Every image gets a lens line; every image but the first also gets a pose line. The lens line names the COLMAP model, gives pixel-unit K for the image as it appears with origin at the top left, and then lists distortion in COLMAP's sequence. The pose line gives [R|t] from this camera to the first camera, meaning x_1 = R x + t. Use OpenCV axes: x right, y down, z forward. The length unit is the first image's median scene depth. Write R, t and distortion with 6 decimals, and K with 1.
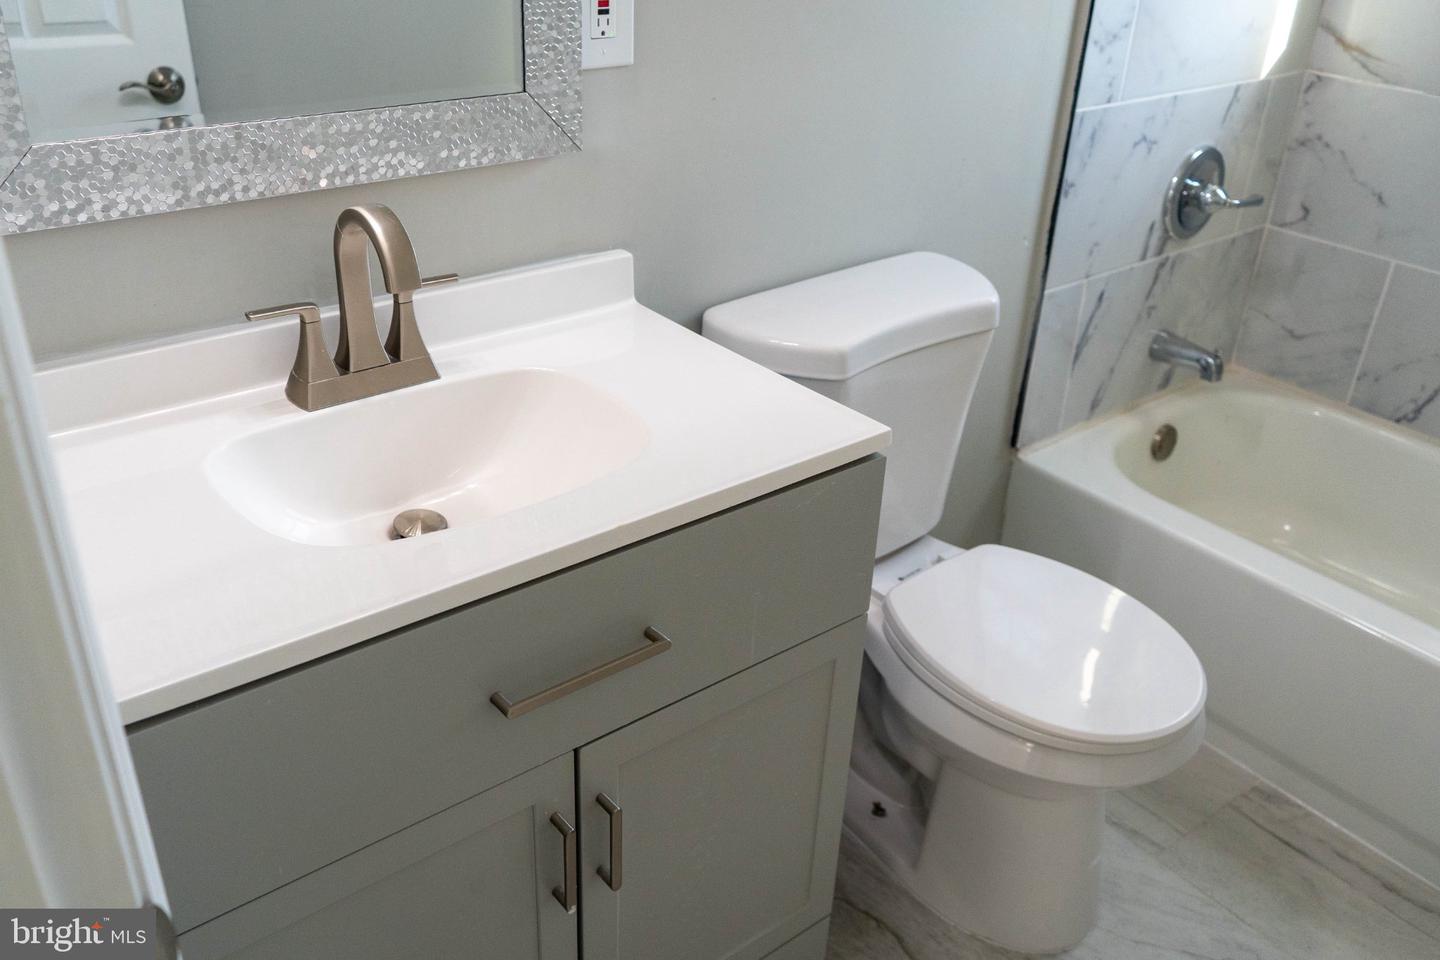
lens RADIAL K [[1201.1, 0, 699.7], [0, 1201.1, 484.9], [0, 0, 1]] dist [-0.004982, 0.003438]
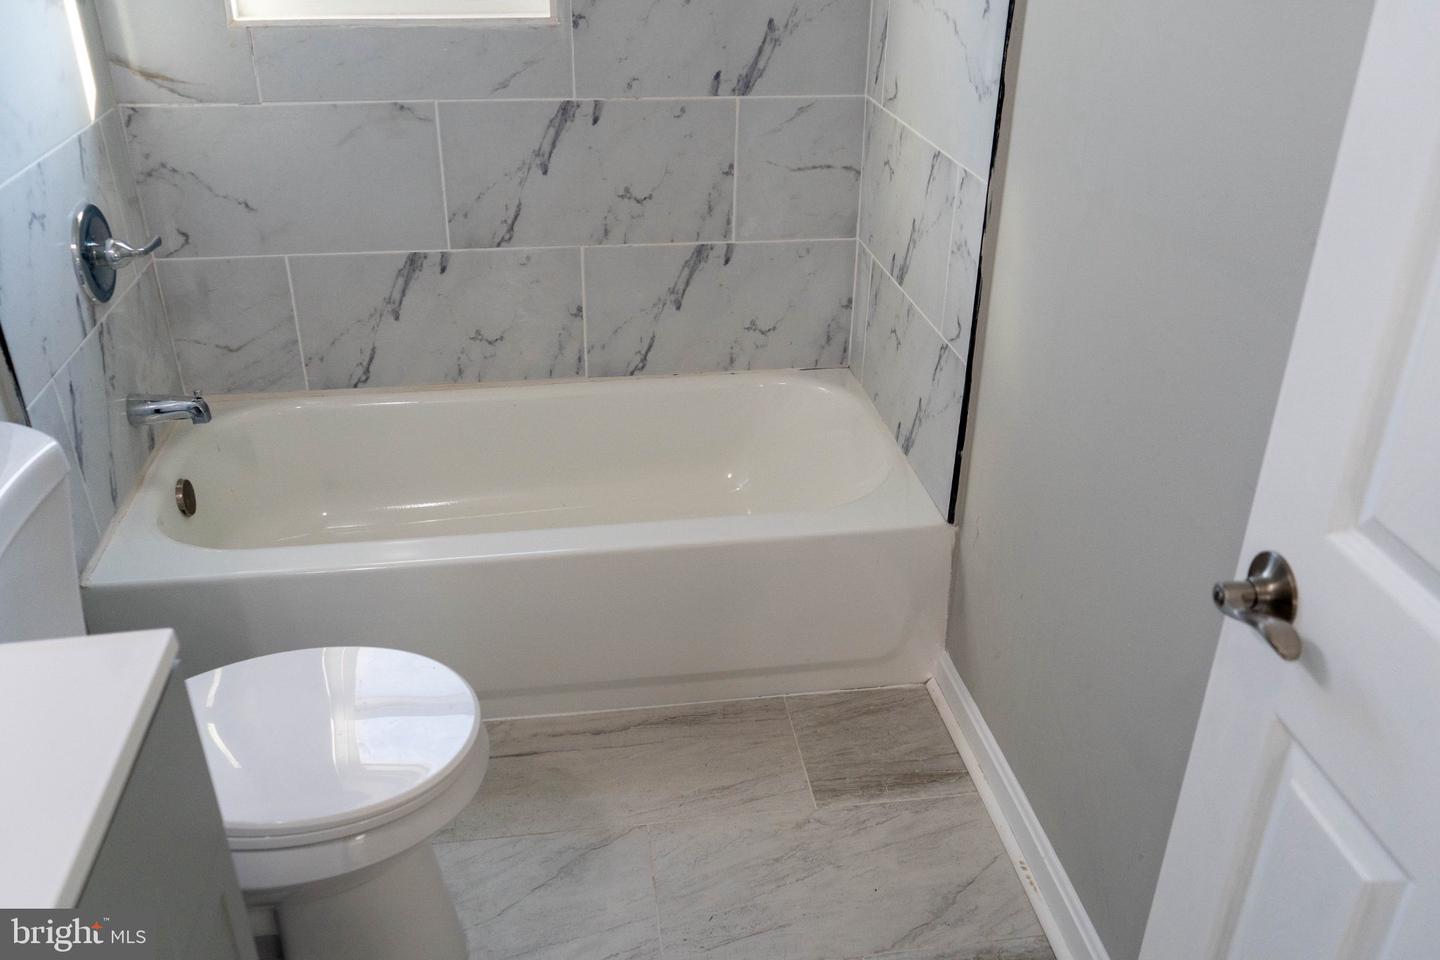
lens RADIAL K [[1190.2, 0, 724.9], [0, 1190.2, 481.5], [0, 0, 1]] dist [-0.009173, 0.003176]
pose [[0.479963, -0.439746, 0.759117, -0.136536], [0.427777, 0.872770, 0.235116, -0.093696], [-0.765926, 0.211886, 0.607010, 0.091992]]
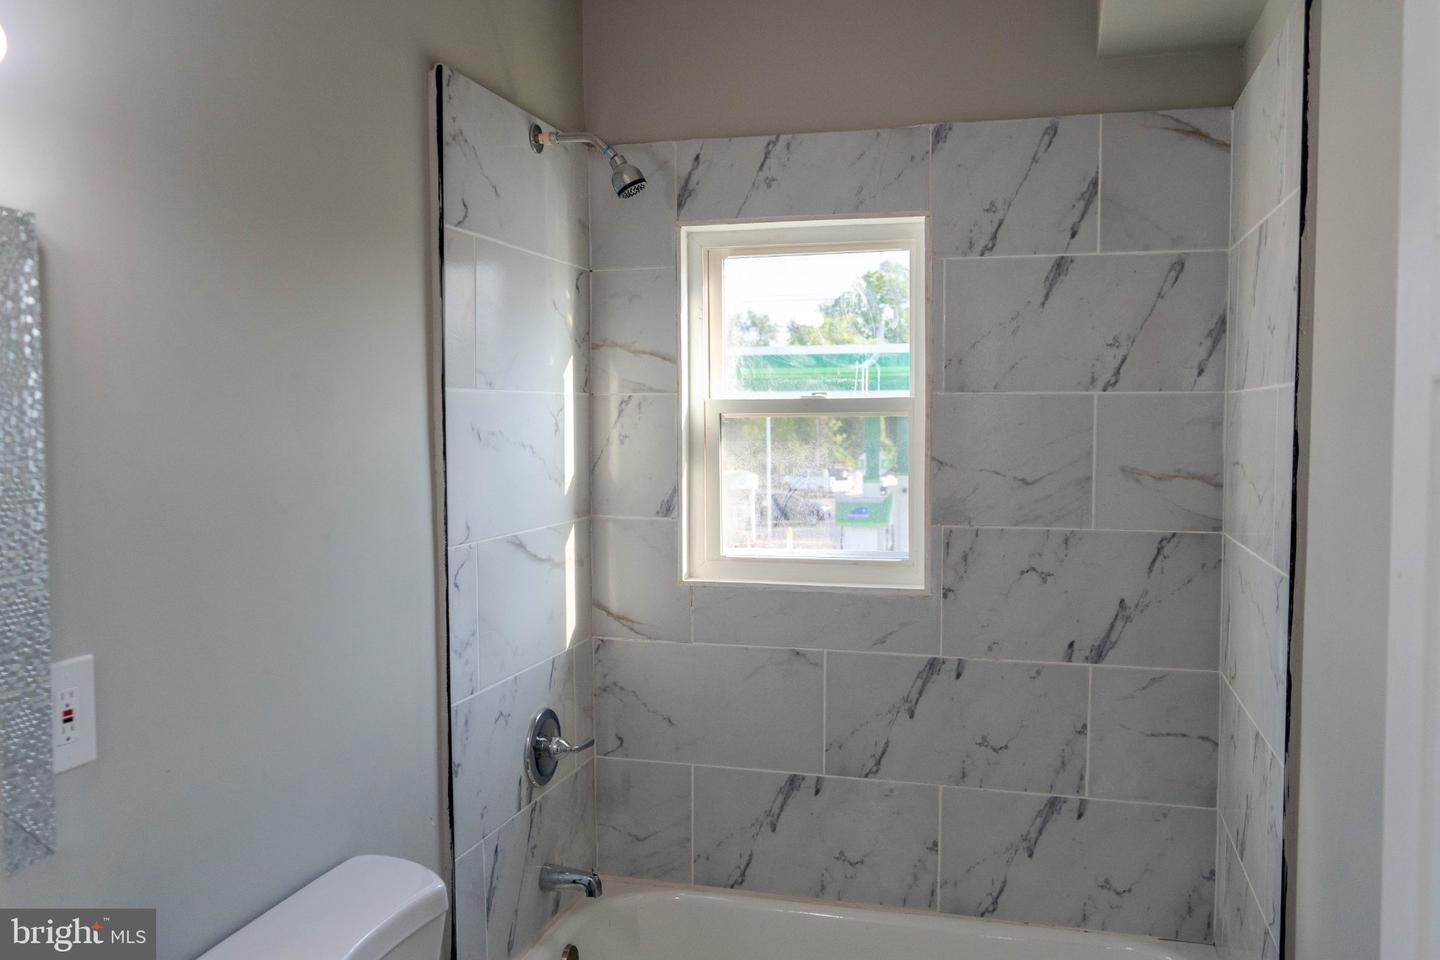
lens RADIAL K [[1190.2, 0, 724.9], [0, 1190.2, 481.5], [0, 0, 1]] dist [-0.009173, 0.003176]
pose [[0.802453, -0.070284, 0.592561, -0.136805], [0.315433, 0.892915, -0.321254, -0.036749], [-0.506528, 0.444705, 0.738693, -0.106371]]
